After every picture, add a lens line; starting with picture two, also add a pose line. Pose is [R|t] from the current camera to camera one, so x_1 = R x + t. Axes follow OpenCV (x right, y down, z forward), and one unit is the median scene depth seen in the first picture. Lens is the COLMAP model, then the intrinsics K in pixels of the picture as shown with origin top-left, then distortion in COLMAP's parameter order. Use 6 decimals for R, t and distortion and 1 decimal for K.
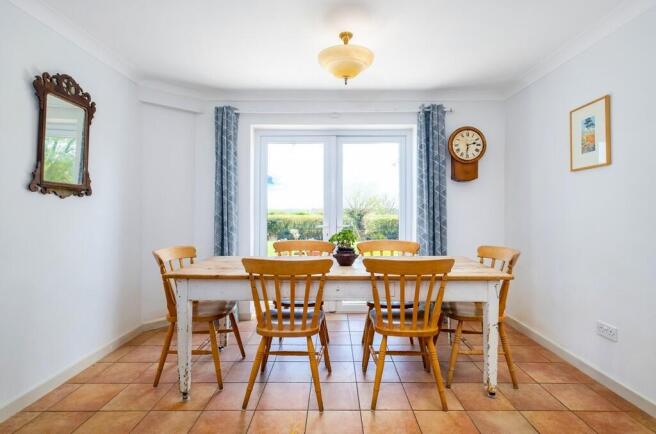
lens RADIAL K [[323.5, 0, 328.0], [0, 323.5, 217.0], [0, 0, 1]] dist [0.000247, 0.000012]
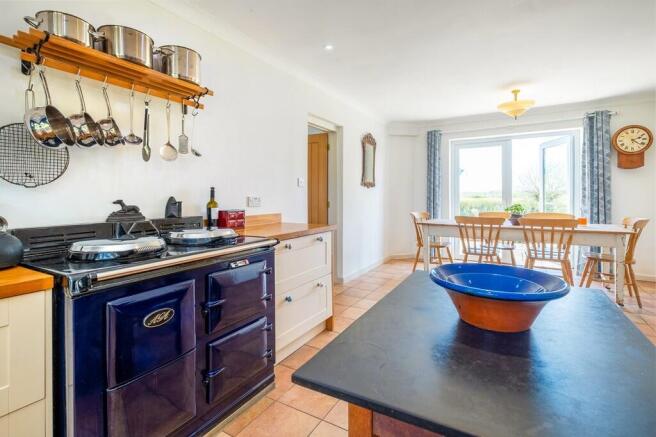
lens RADIAL K [[317.1, 0, 327.5], [0, 317.1, 203.4], [0, 0, 1]] dist [0.002632, 0.000220]
pose [[0.867048, 0.006780, -0.498178, 0.021398], [-0.004075, 0.999970, 0.006517, 0.020373], [0.498207, -0.003620, 0.867051, -0.659197]]
